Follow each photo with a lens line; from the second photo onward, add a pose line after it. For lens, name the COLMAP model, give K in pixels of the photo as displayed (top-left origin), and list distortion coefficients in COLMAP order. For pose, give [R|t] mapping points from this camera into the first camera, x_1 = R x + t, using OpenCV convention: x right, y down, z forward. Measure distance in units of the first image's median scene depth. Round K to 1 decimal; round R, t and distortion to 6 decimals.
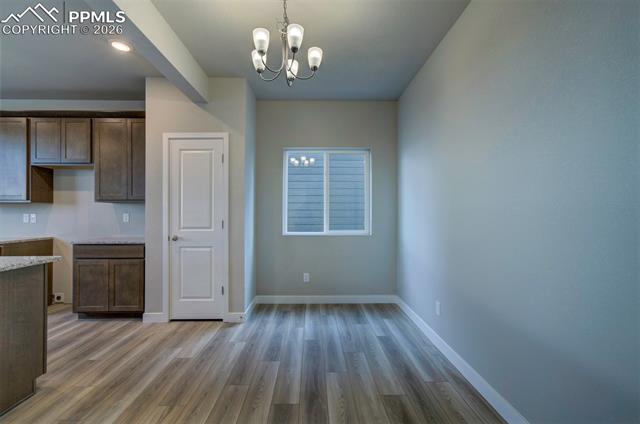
lens RADIAL K [[282.0, 0, 311.6], [0, 282.0, 212.6], [0, 0, 1]] dist [-0.010855, 0.016421]
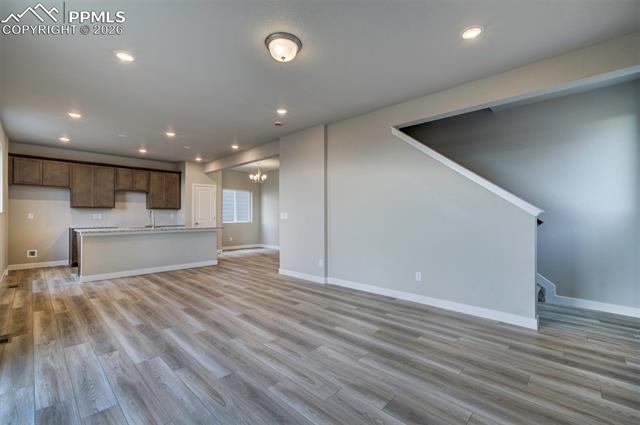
lens RADIAL K [[268.2, 0, 316.2], [0, 268.2, 211.7], [0, 0, 1]] dist [-0.020415, 0.013164]
pose [[0.694184, 0.010127, 0.719726, -1.511671], [-0.002154, 0.999926, -0.011992, 0.009844], [-0.719794, 0.006774, 0.694155, -1.551986]]
